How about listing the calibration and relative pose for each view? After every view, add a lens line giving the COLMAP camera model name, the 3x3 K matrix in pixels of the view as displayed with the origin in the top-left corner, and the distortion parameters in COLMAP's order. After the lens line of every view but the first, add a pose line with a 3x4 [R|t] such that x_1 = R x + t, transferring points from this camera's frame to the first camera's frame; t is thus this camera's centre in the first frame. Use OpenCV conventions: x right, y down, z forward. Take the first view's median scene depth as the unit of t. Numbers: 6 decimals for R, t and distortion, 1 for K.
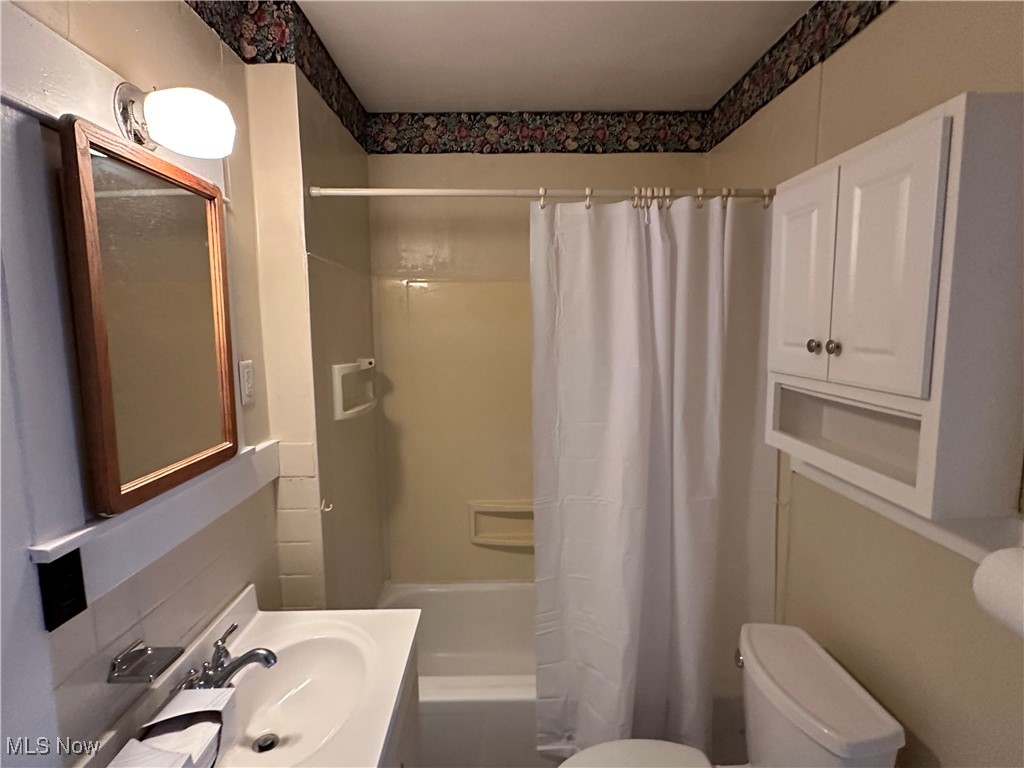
lens RADIAL K [[522.6, 0, 510.4], [0, 522.6, 386.9], [0, 0, 1]] dist [-0.004861, 0.002286]
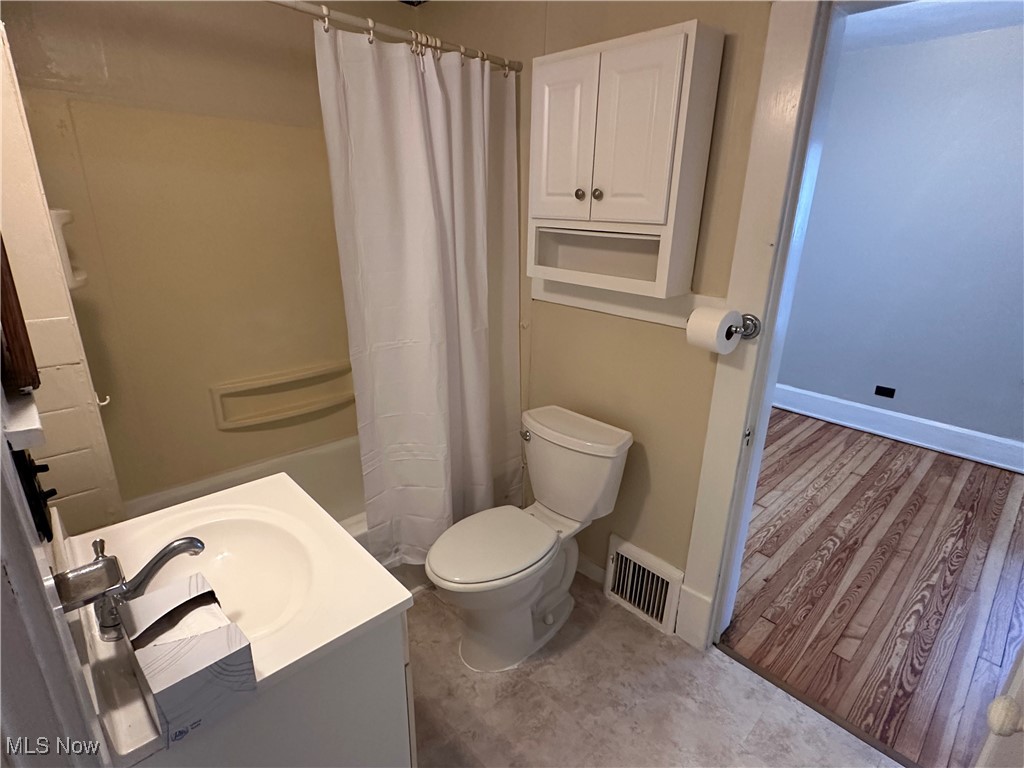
lens RADIAL K [[522.6, 0, 508.7], [0, 522.6, 381.8], [0, 0, 1]] dist [-0.004861, 0.002286]
pose [[0.741740, -0.189473, 0.643368, -0.402877], [0.050423, 0.972305, 0.228213, 0.059191], [-0.668789, -0.136834, 0.730751, 0.040231]]
